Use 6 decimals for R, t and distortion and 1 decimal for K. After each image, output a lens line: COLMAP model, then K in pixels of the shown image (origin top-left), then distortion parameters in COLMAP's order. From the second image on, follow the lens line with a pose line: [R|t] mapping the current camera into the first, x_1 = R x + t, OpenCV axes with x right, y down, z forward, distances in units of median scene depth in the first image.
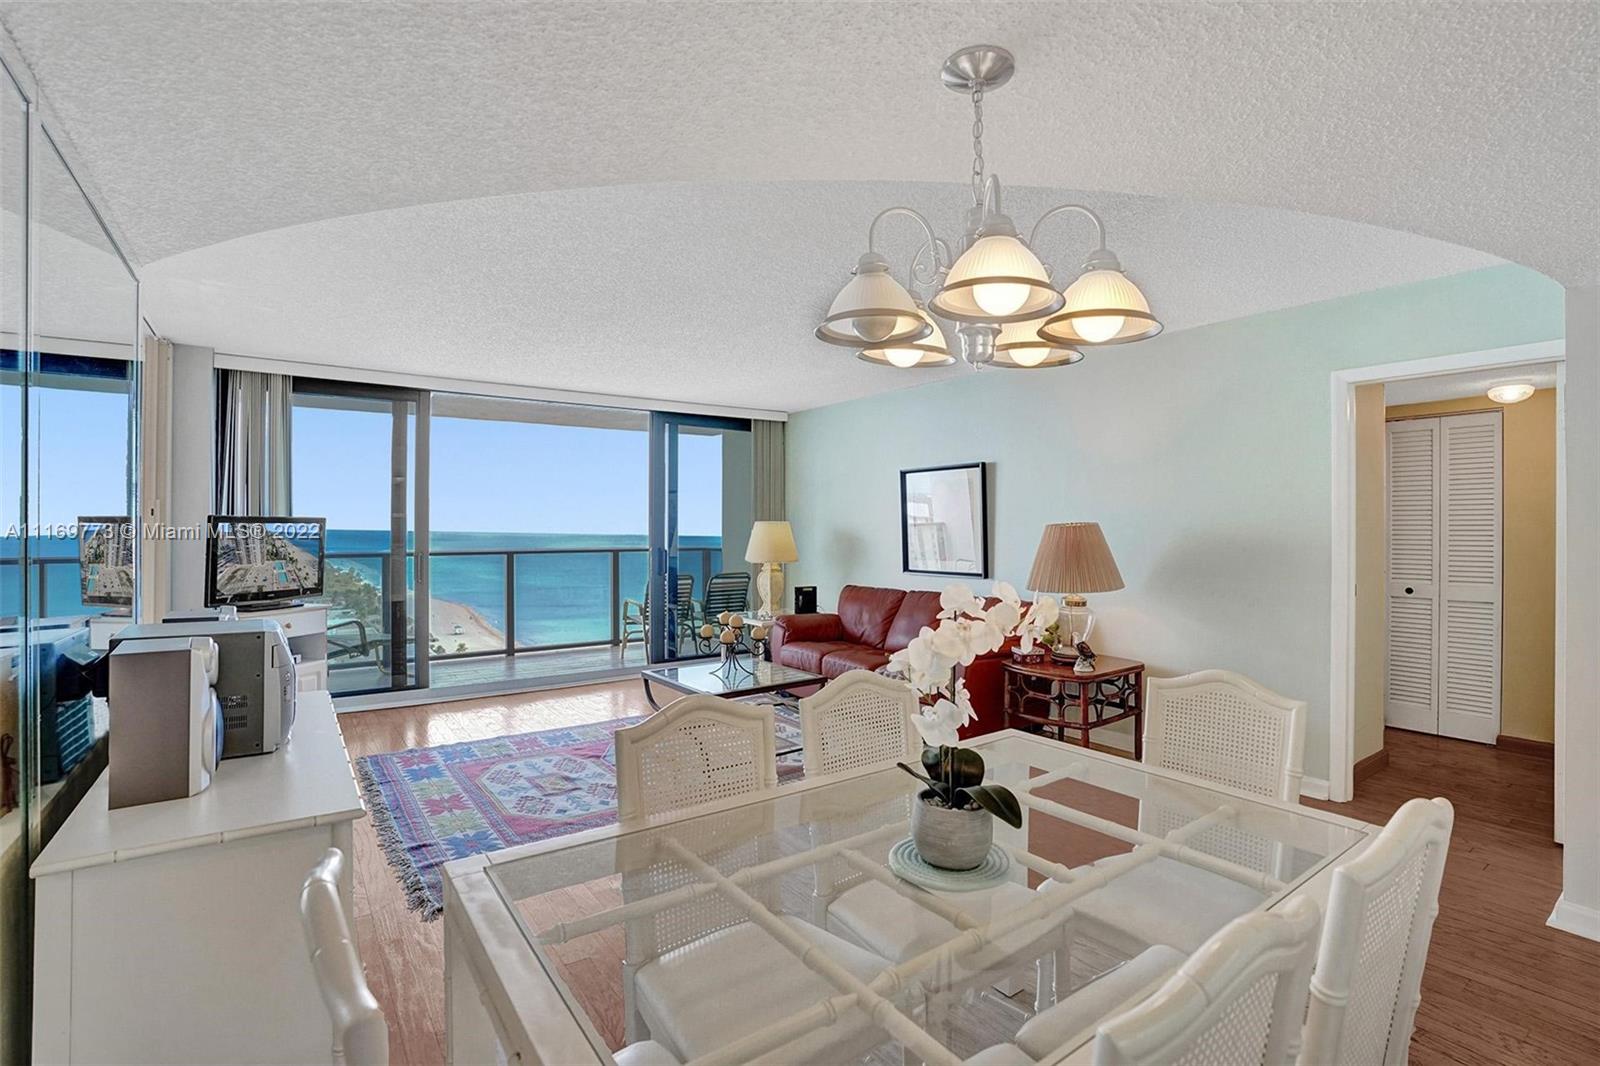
lens RADIAL K [[742.3, 0, 800.0], [0, 742.3, 533.0], [0, 0, 1]] dist [-0.069899, 0.021345]
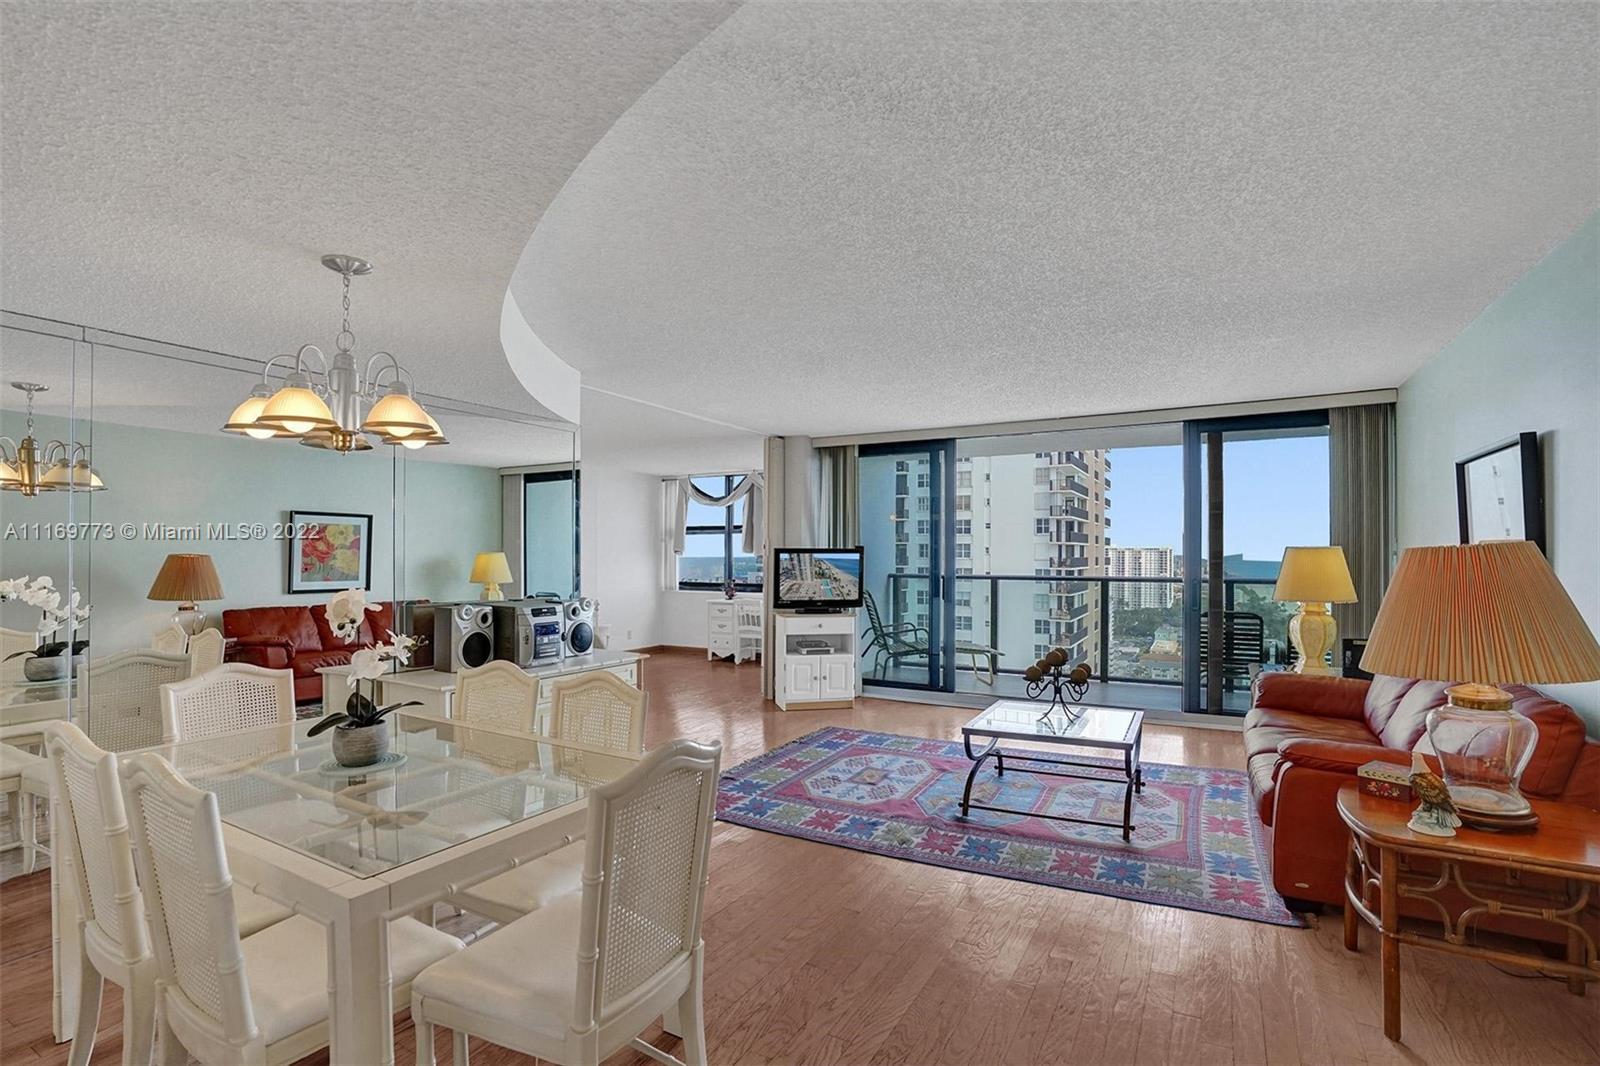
lens RADIAL K [[745.0, 0, 799.9], [0, 745.0, 552.5], [0, 0, 1]] dist [-0.072144, 0.032539]
pose [[0.419056, -0.006305, -0.907939, 0.502979], [-0.004697, 0.999947, -0.009112, -0.000539], [0.907948, 0.008083, 0.419004, 0.295246]]
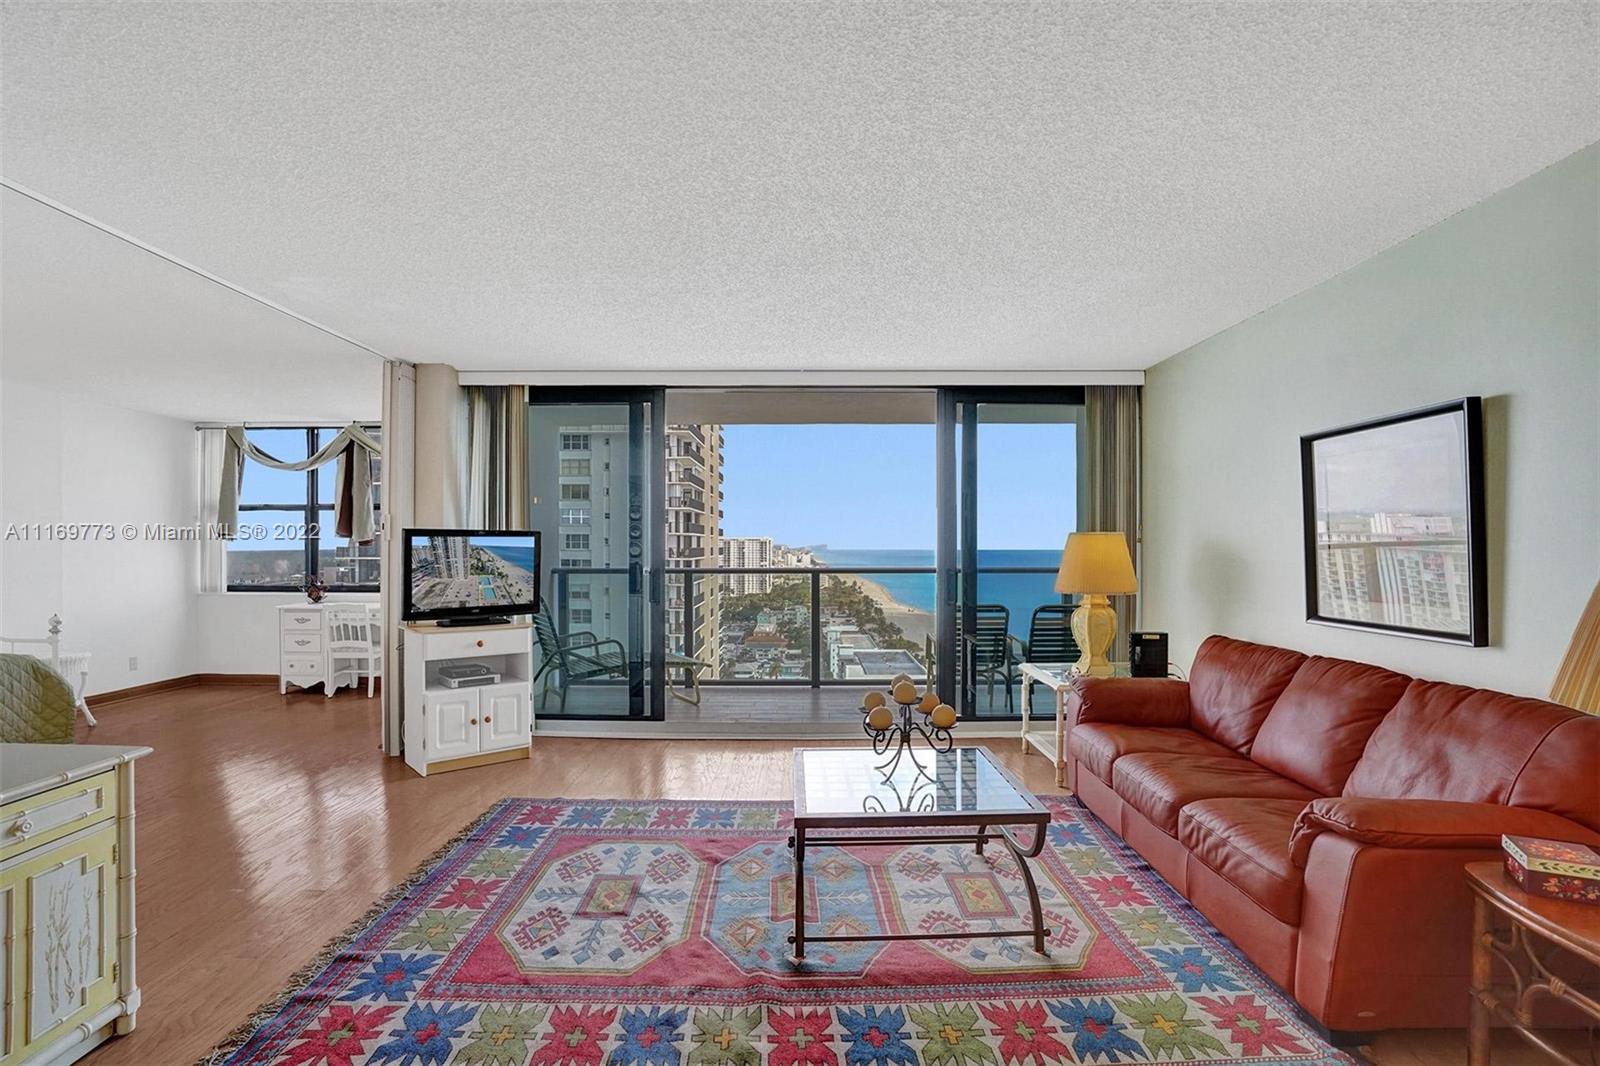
lens RADIAL K [[745.0, 0, 799.9], [0, 745.0, 552.5], [0, 0, 1]] dist [-0.072144, 0.032539]
pose [[0.809275, 0.004669, -0.587412, 0.170801], [-0.004472, 0.999988, 0.001787, 0.003538], [0.587414, 0.001181, 0.809286, 0.387250]]
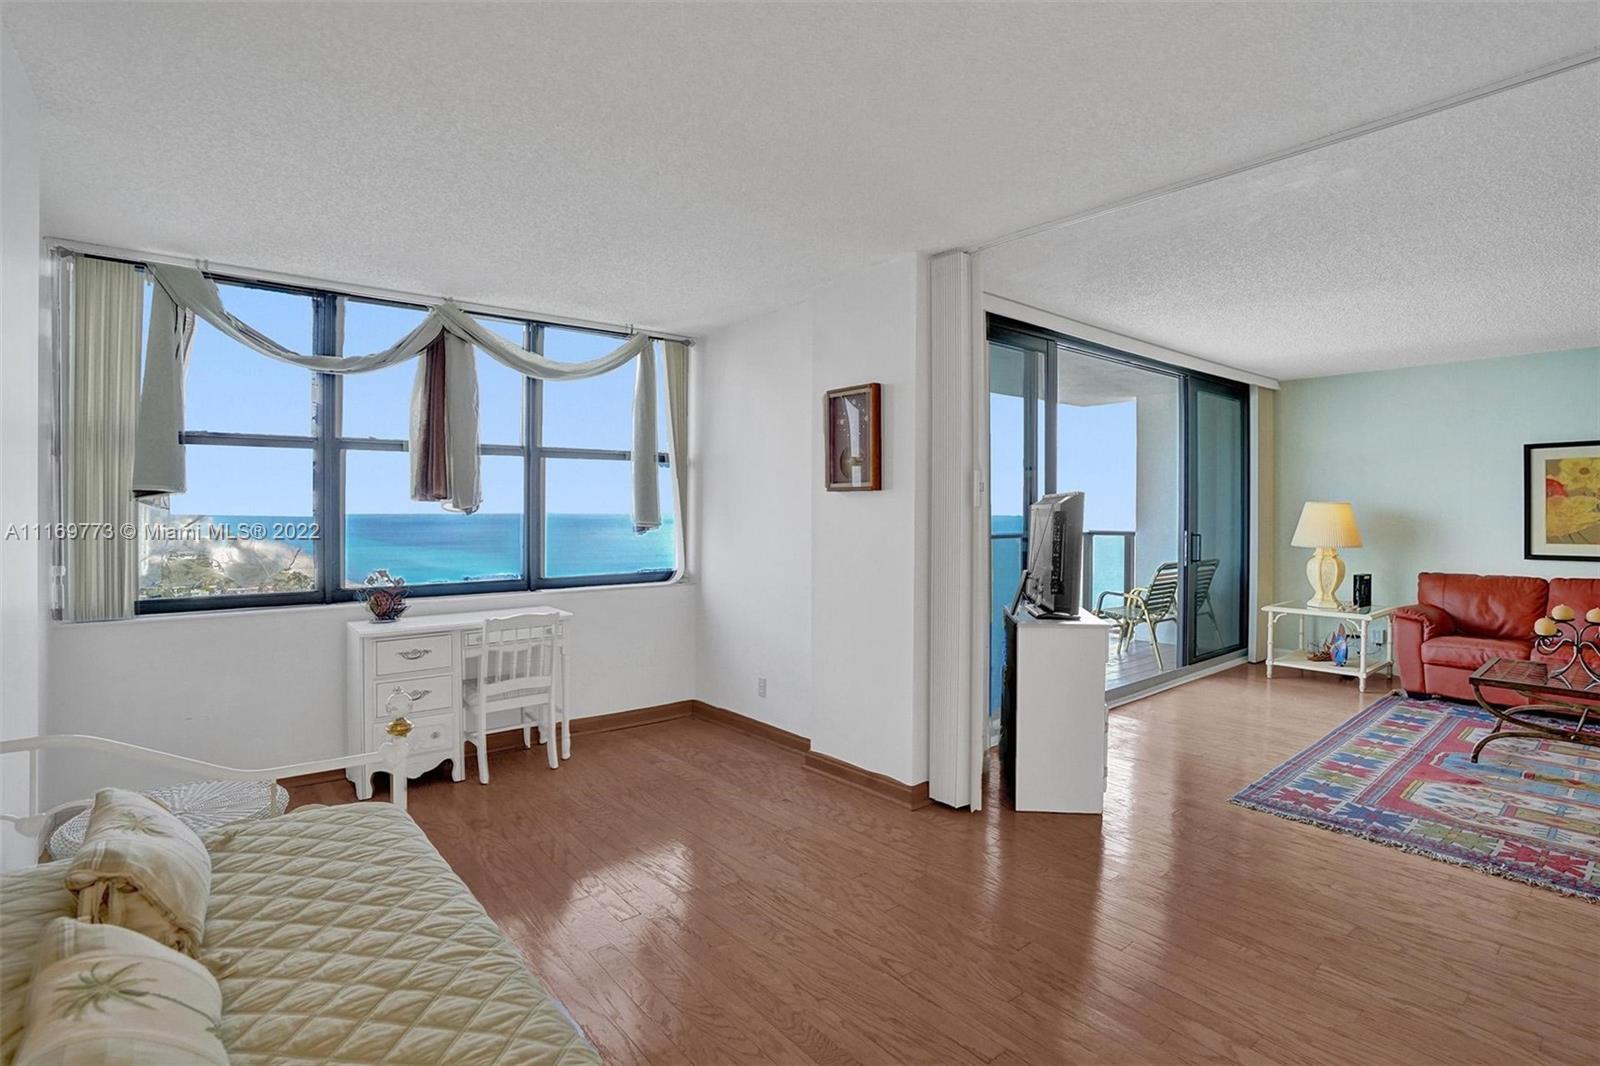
lens RADIAL K [[780.3, 0, 799.6], [0, 780.3, 517.5], [0, 0, 1]] dist [-0.072793, 0.027347]
pose [[0.998275, -0.002658, 0.058654, -0.902405], [0.002594, 0.999996, 0.001165, 0.000533], [-0.058657, -0.001011, 0.998278, 0.162681]]
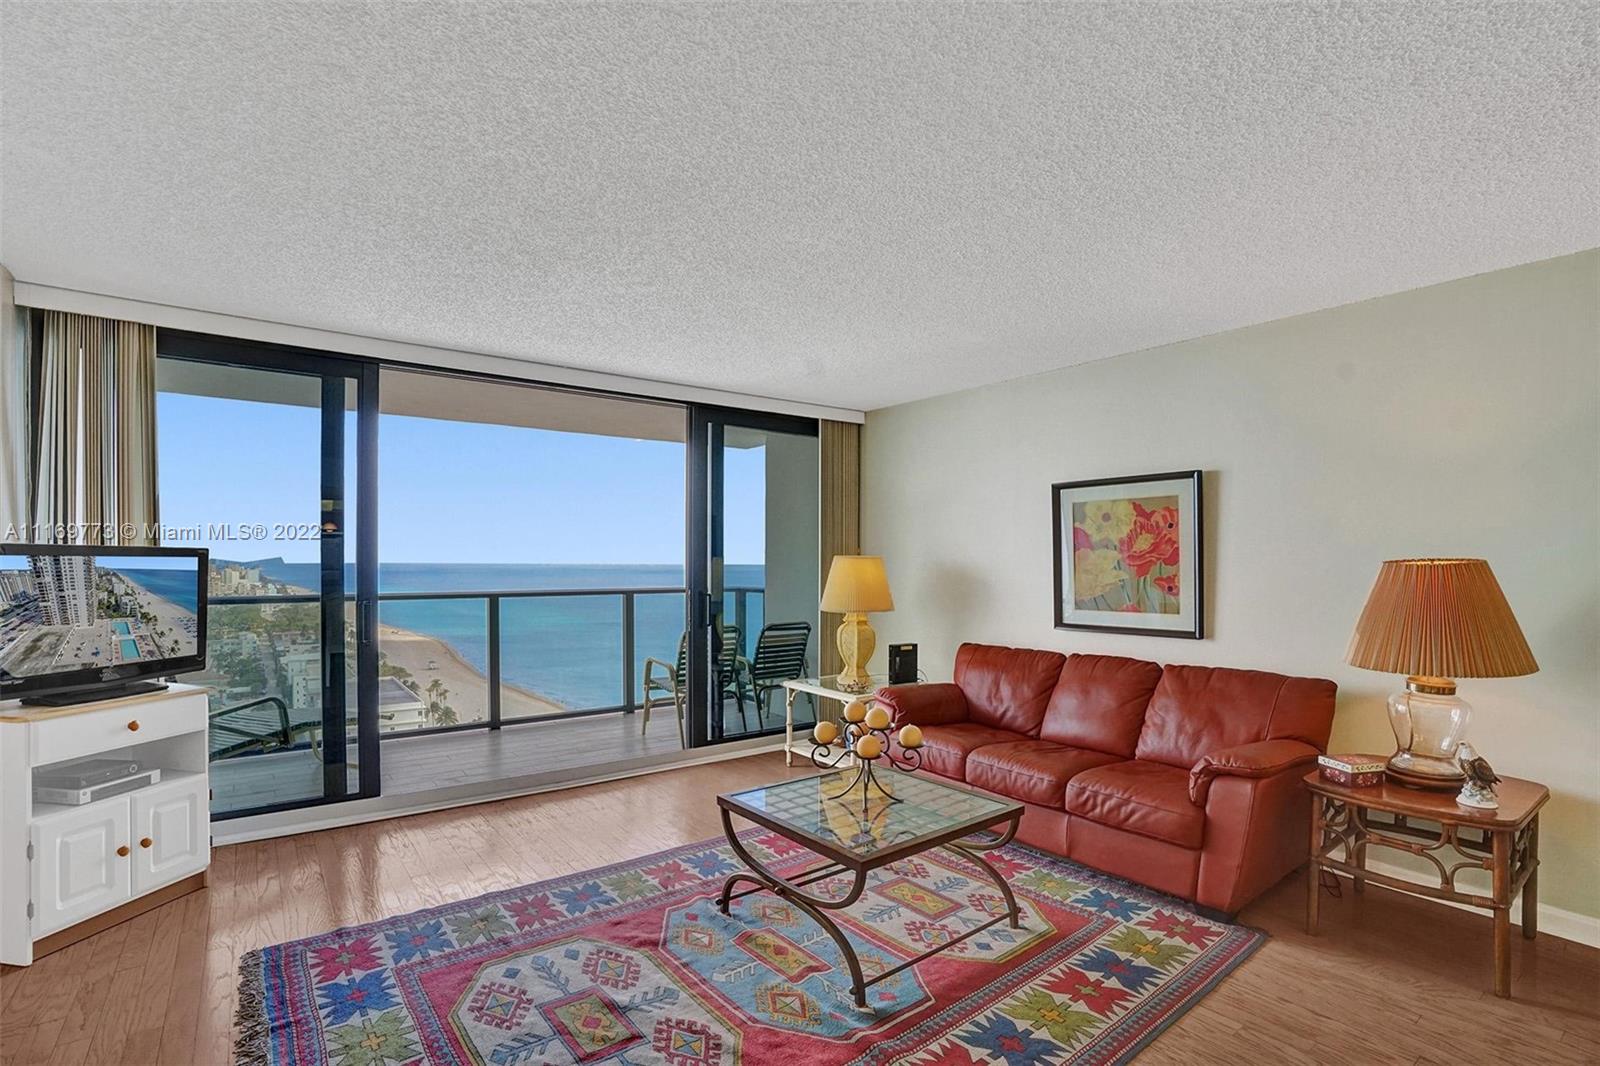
lens RADIAL K [[756.0, 0, 800.7], [0, 756.0, 571.8], [0, 0, 1]] dist [-0.071752, 0.030658]
pose [[0.999722, 0.002842, 0.023390, -0.139204], [-0.003004, 0.999972, 0.006907, -0.005363], [-0.023370, -0.006976, 0.999703, 0.318213]]
